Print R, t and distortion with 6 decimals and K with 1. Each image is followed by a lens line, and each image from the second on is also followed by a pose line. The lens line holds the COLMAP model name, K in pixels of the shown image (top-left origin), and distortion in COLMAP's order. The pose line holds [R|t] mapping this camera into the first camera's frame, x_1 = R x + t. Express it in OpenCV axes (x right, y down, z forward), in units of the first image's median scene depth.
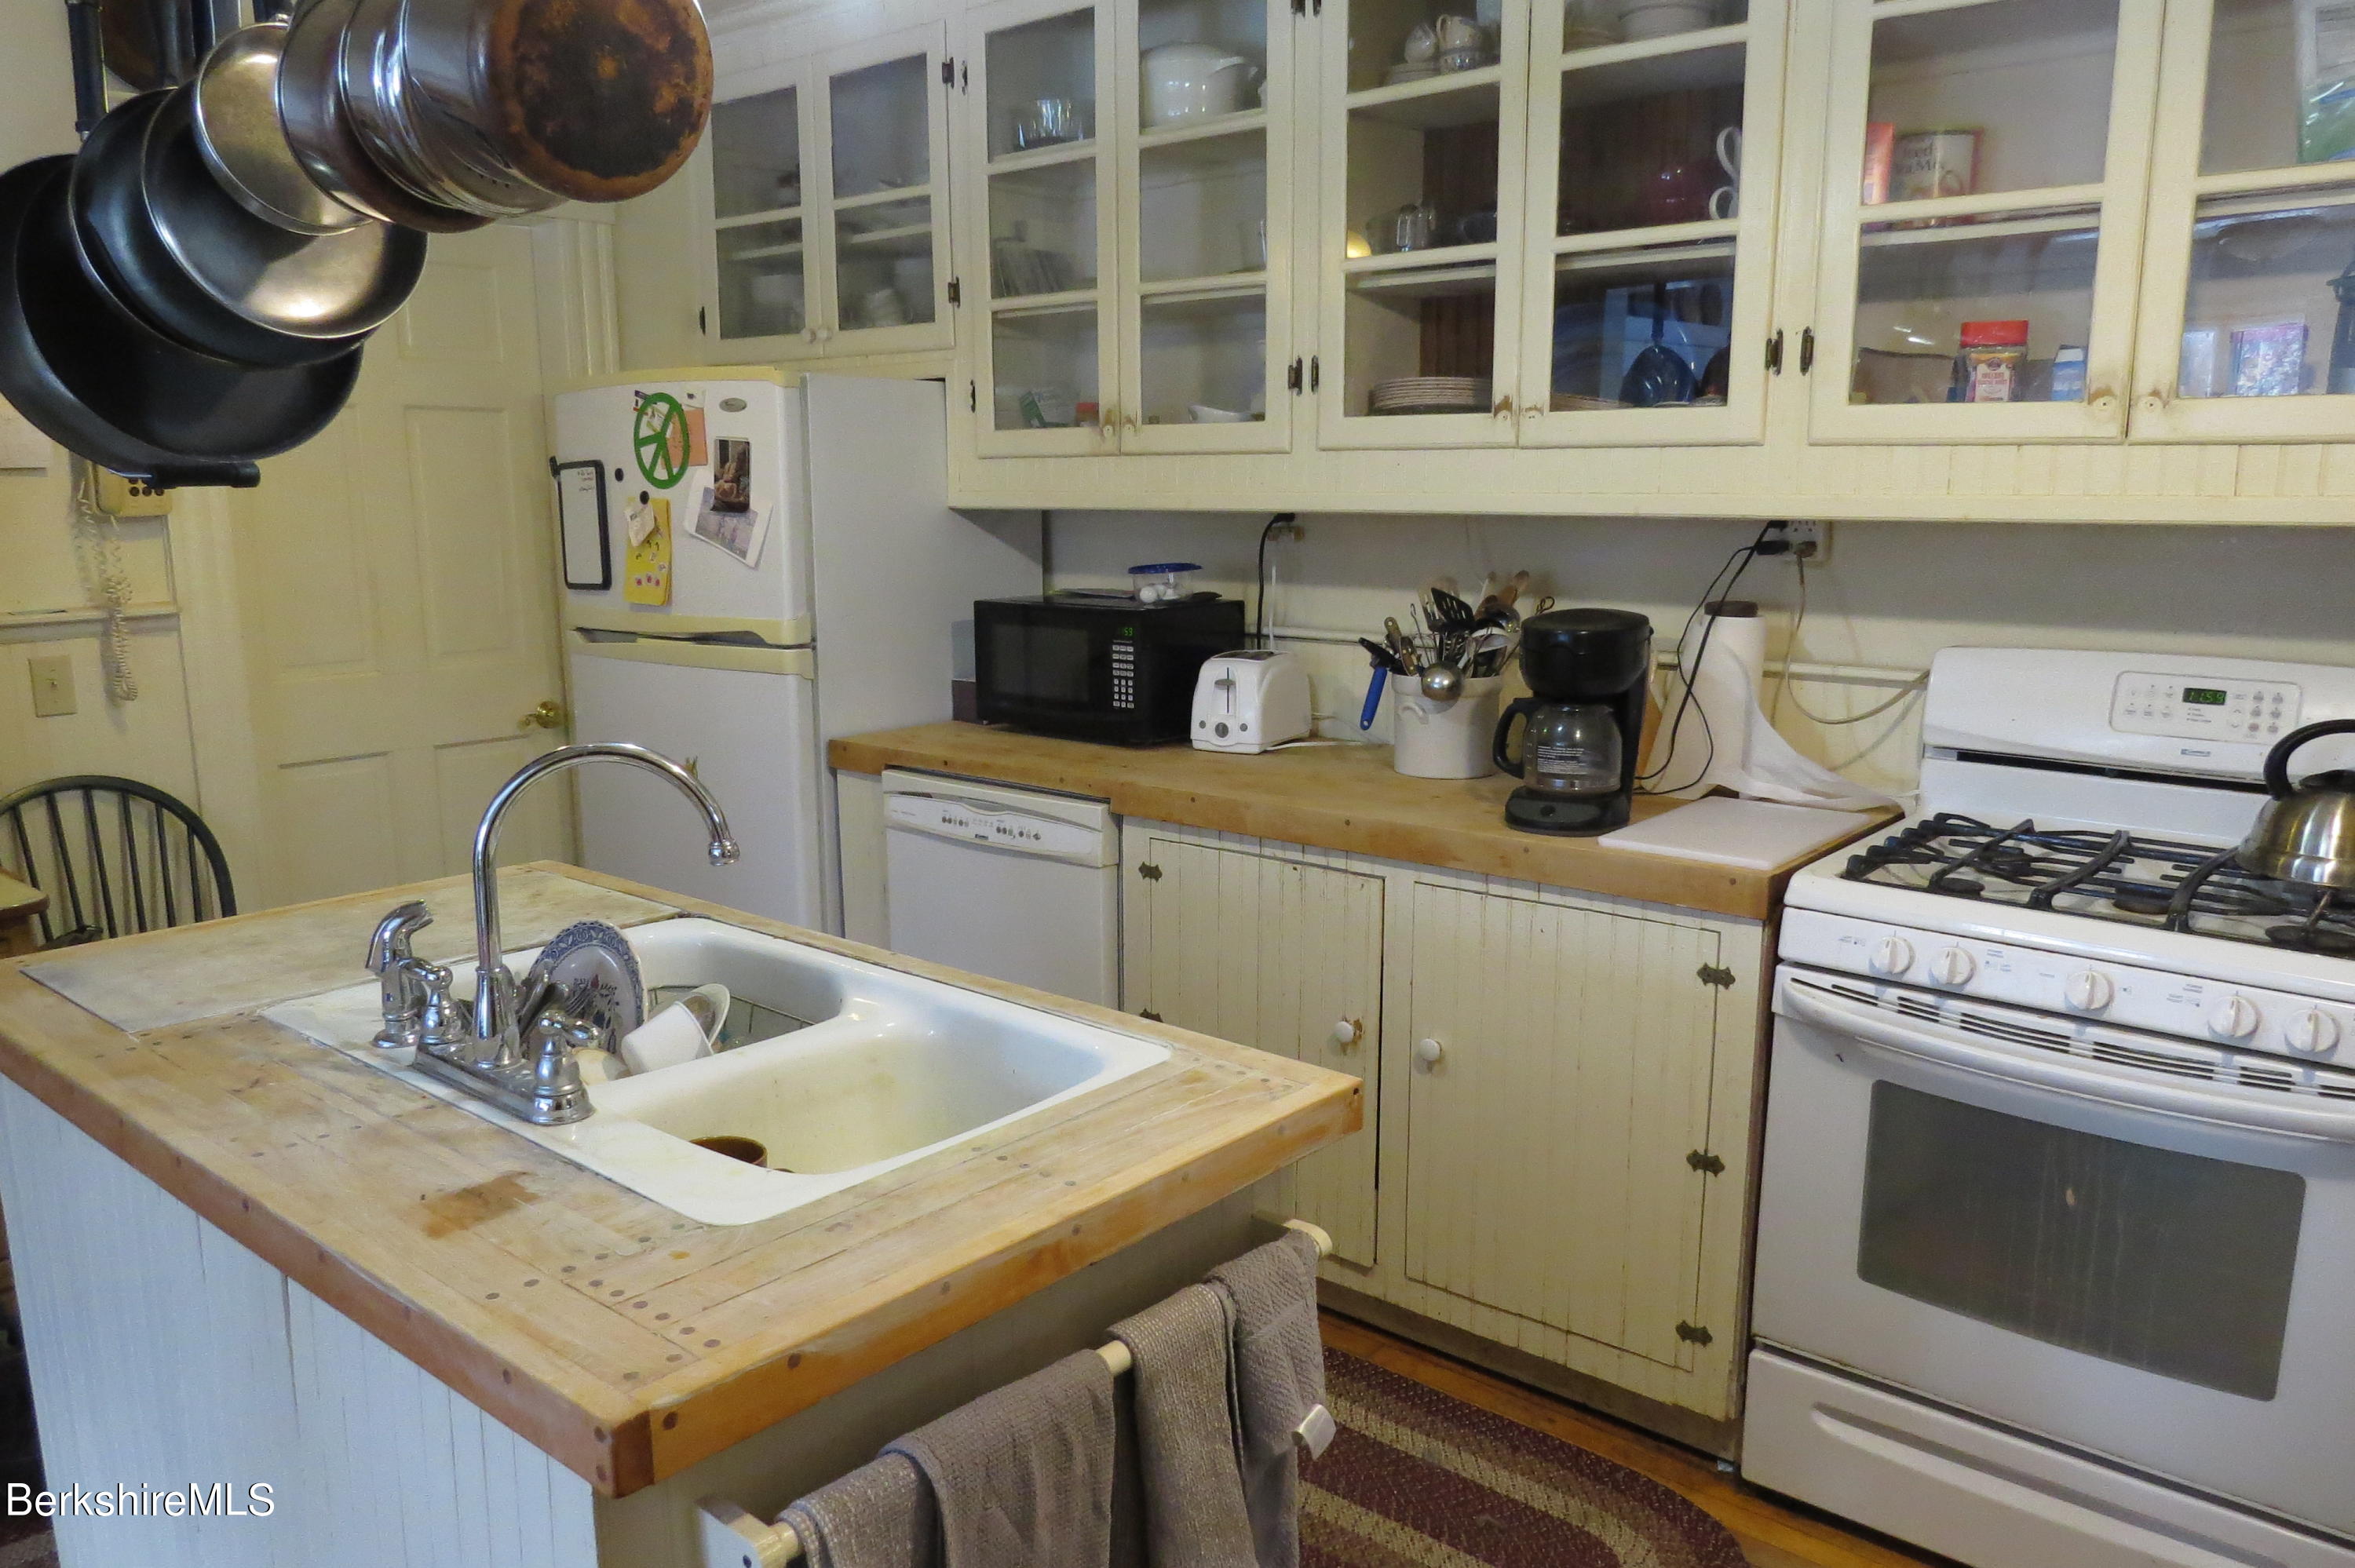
lens RADIAL K [[1688.6, 0, 1173.7], [0, 1688.6, 795.3], [0, 0, 1]] dist [-0.033068, 0.022328]
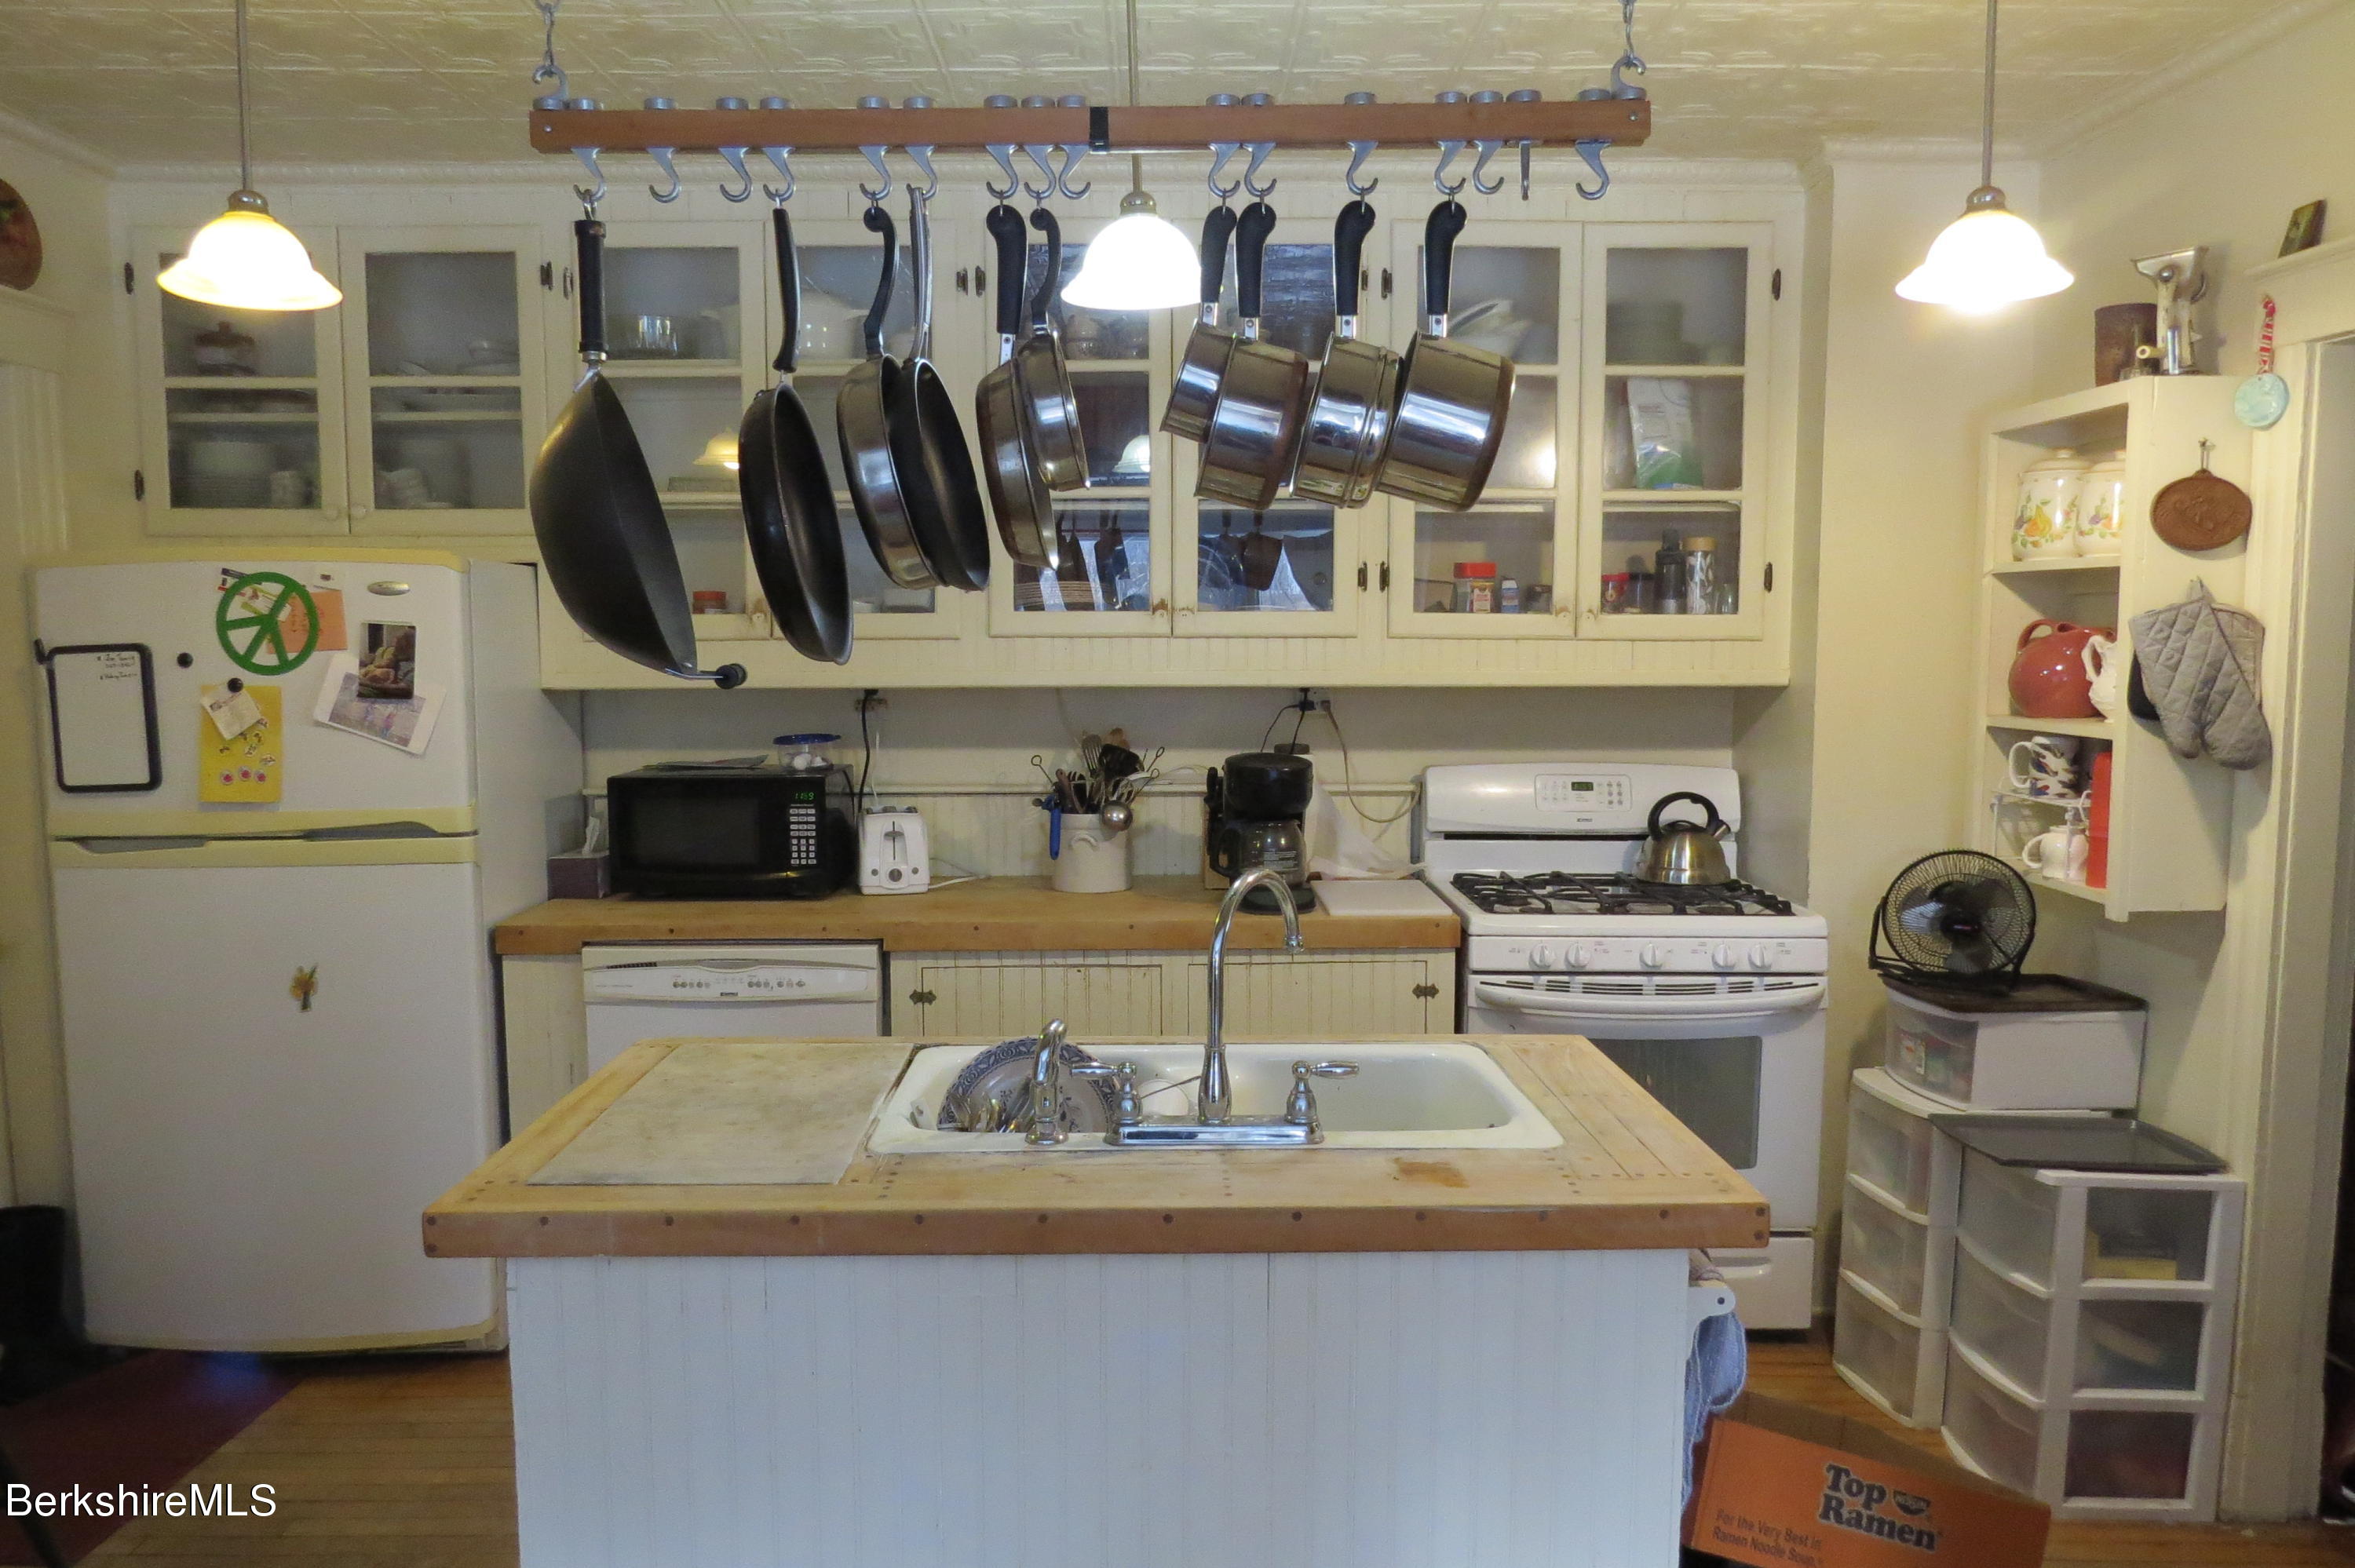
lens RADIAL K [[1688.6, 0, 1171.1], [0, 1688.6, 792.8], [0, 0, 1]] dist [-0.033068, 0.022328]
pose [[0.749888, -0.060165, 0.658823, -0.606134], [0.122409, 0.991279, -0.048803, -0.015718], [-0.650141, 0.117242, 0.750713, 0.002973]]
